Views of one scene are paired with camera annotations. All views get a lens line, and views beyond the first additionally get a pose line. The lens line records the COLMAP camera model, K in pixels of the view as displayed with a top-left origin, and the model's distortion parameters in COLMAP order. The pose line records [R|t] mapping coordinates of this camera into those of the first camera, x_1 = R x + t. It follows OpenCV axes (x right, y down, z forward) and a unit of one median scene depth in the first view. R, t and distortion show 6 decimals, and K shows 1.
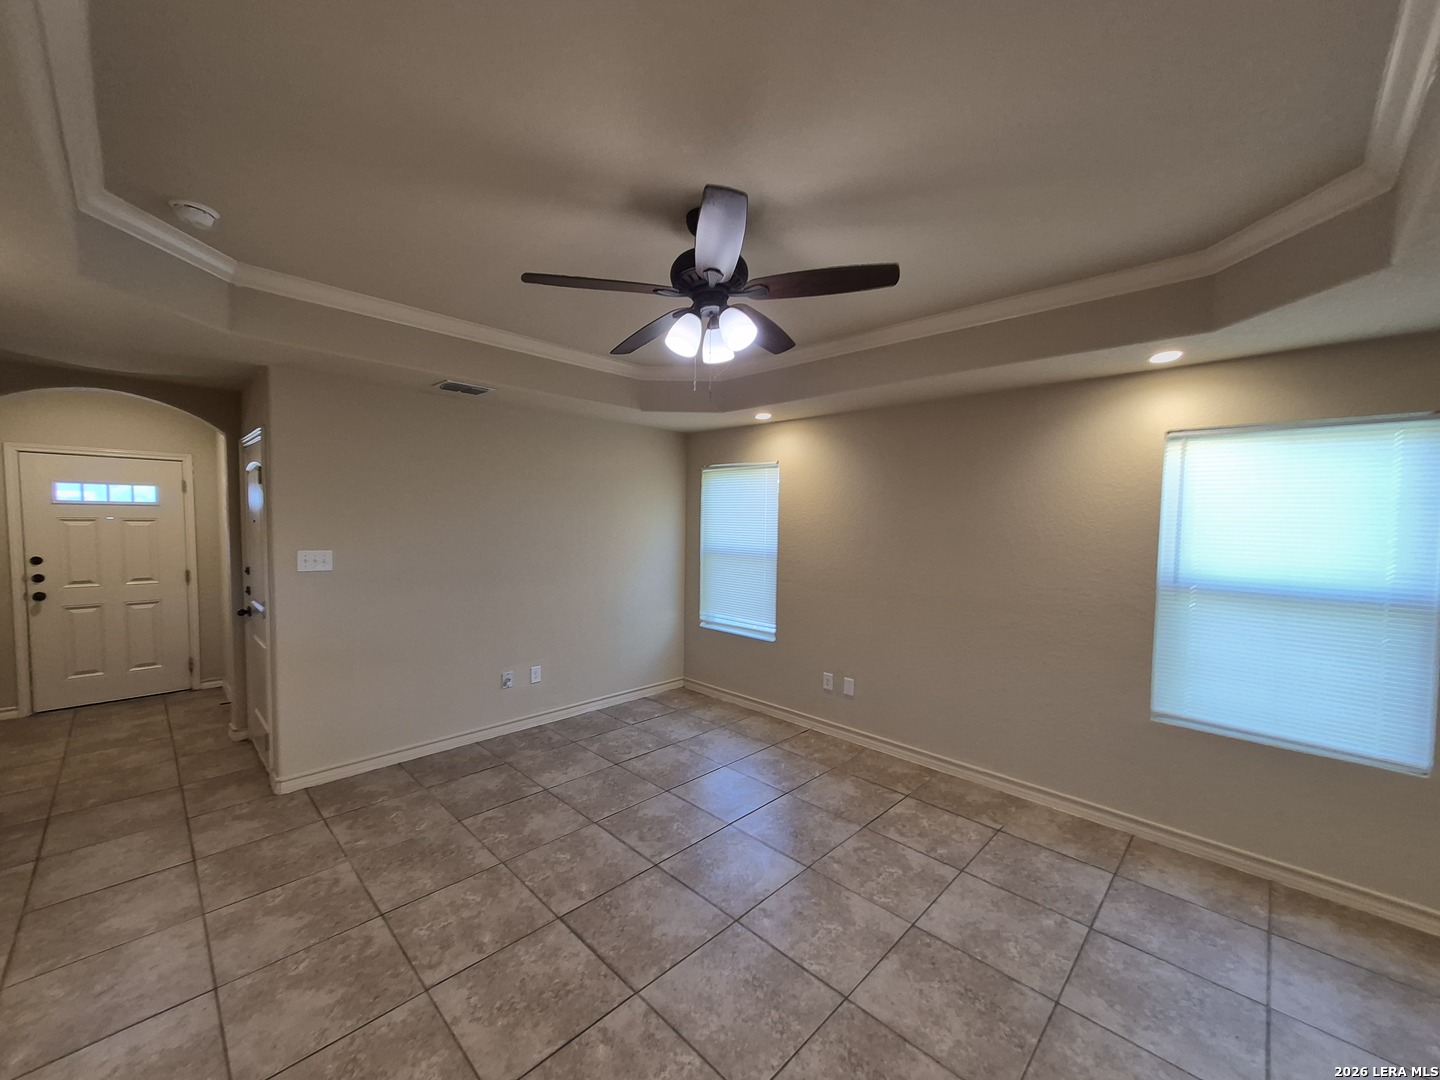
lens RADIAL K [[562.8, 0, 701.5], [0, 562.8, 554.5], [0, 0, 1]] dist [0.004905, 0.000001]
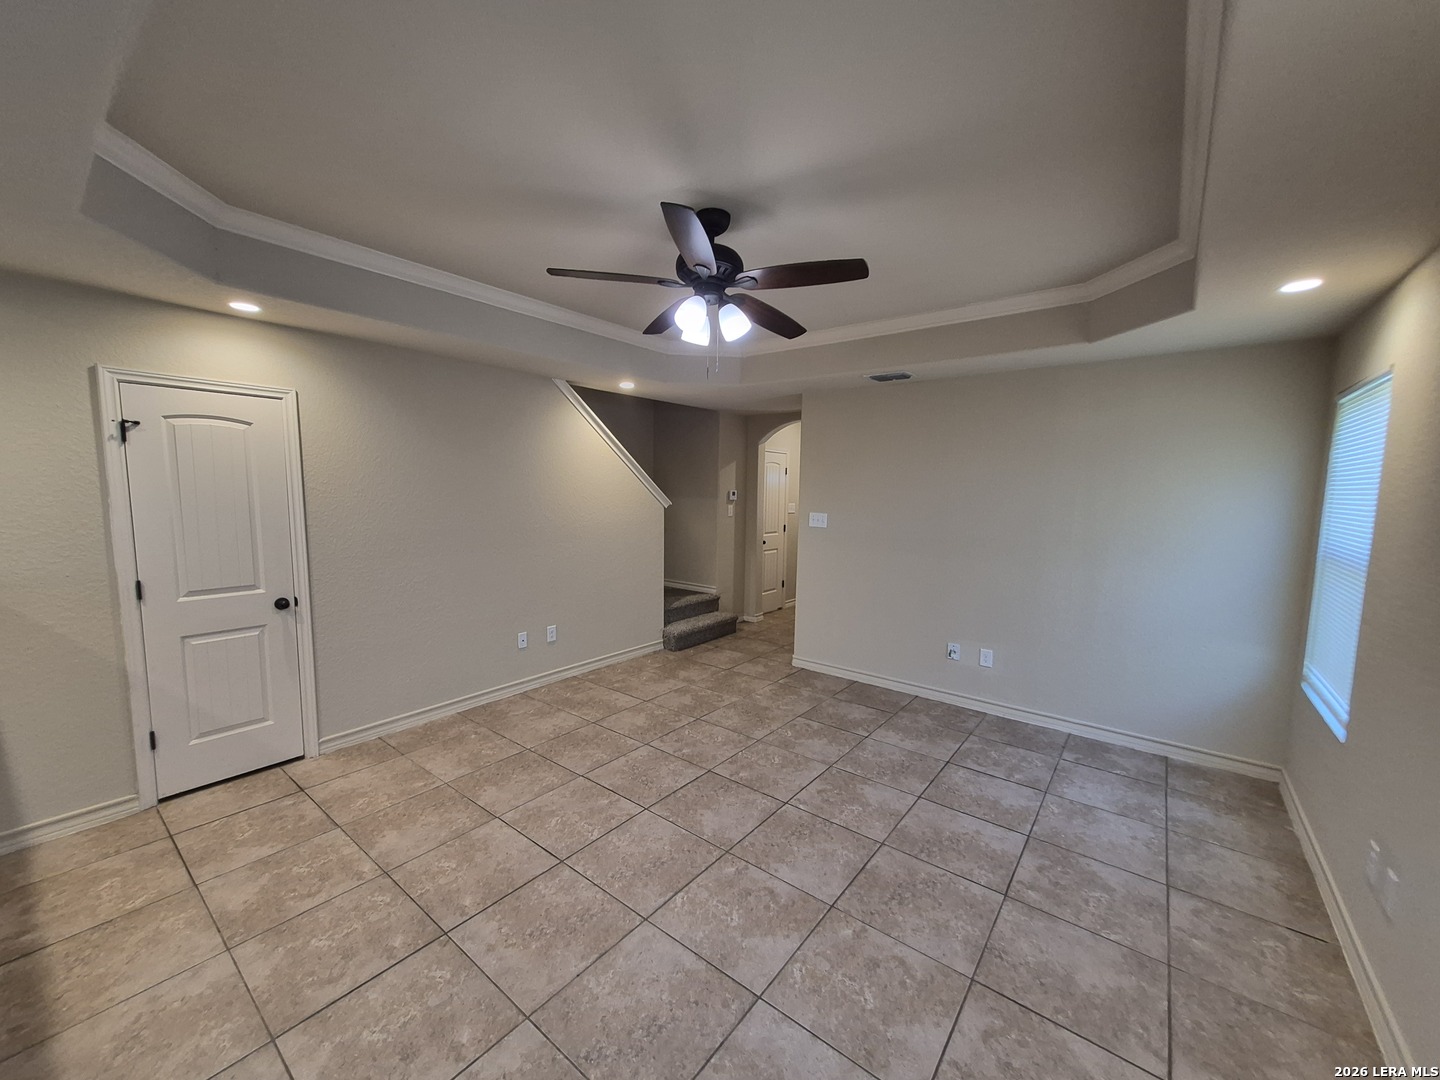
lens RADIAL K [[562.8, 0, 713.0], [0, 562.8, 551.0], [0, 0, 1]] dist [0.004905, 0.000001]
pose [[0.116872, 0.097327, -0.988367, 0.792335], [-0.078003, 0.993012, 0.088561, -0.017401], [0.990079, 0.066745, 0.123647, 0.585134]]
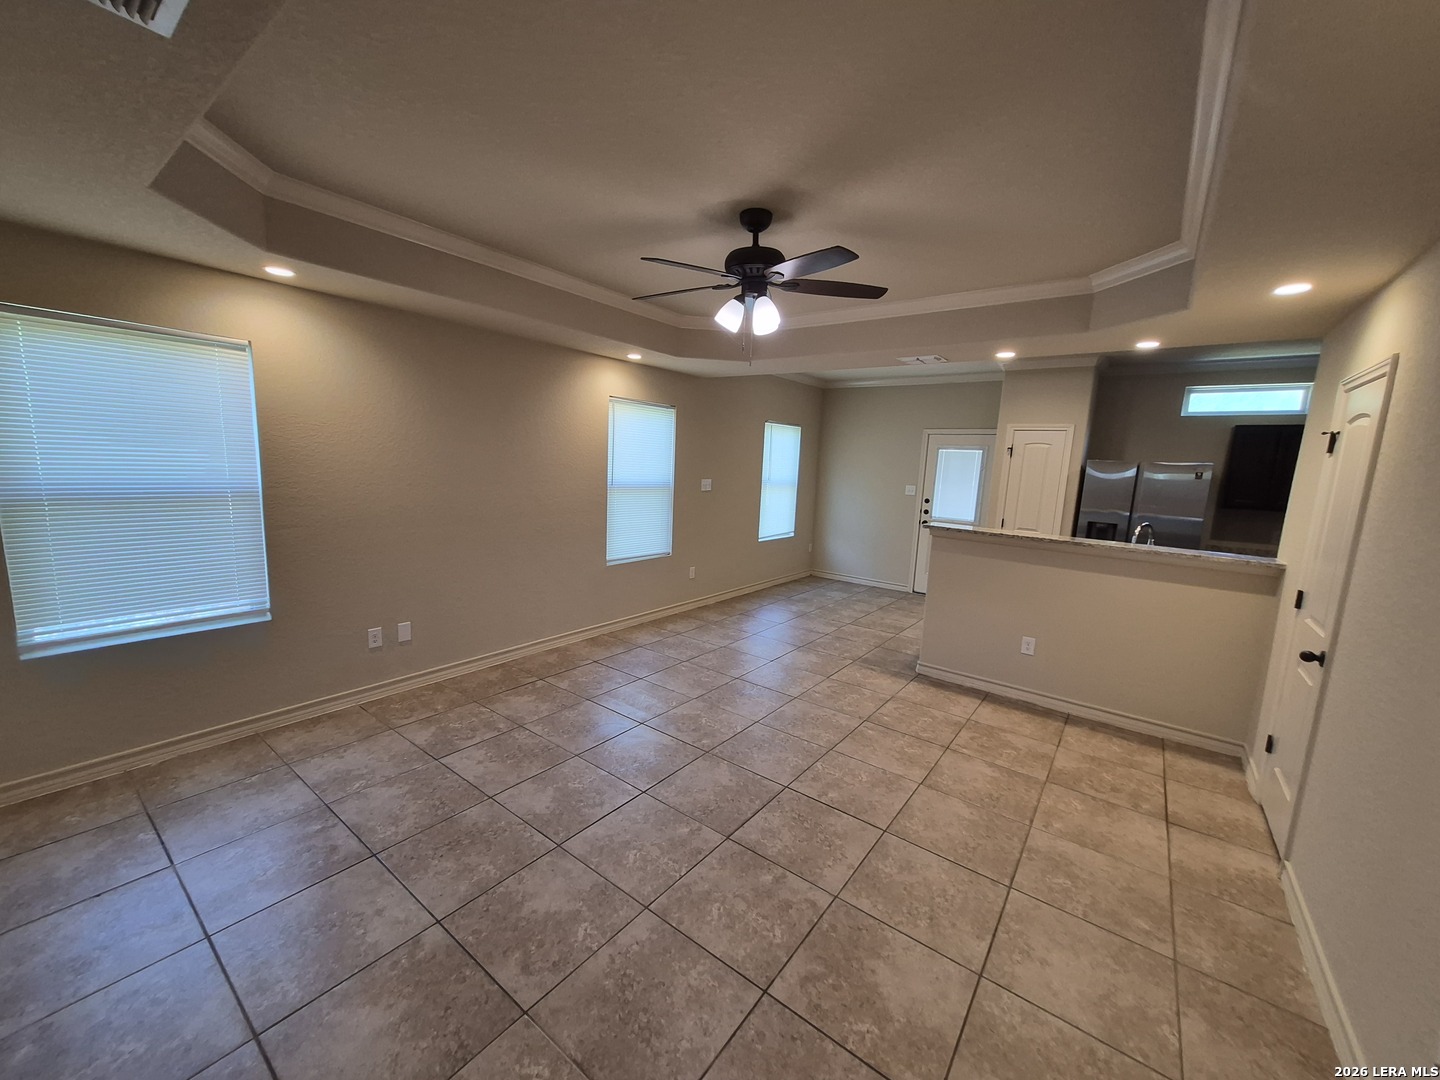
lens RADIAL K [[562.8, 0, 713.3], [0, 562.8, 554.6], [0, 0, 1]] dist [0.004905, 0.000001]
pose [[-0.134043, -0.188721, 0.972840, -0.868282], [0.017594, 0.981091, 0.192746, -0.064618], [-0.990819, 0.042952, -0.128189, 0.835839]]
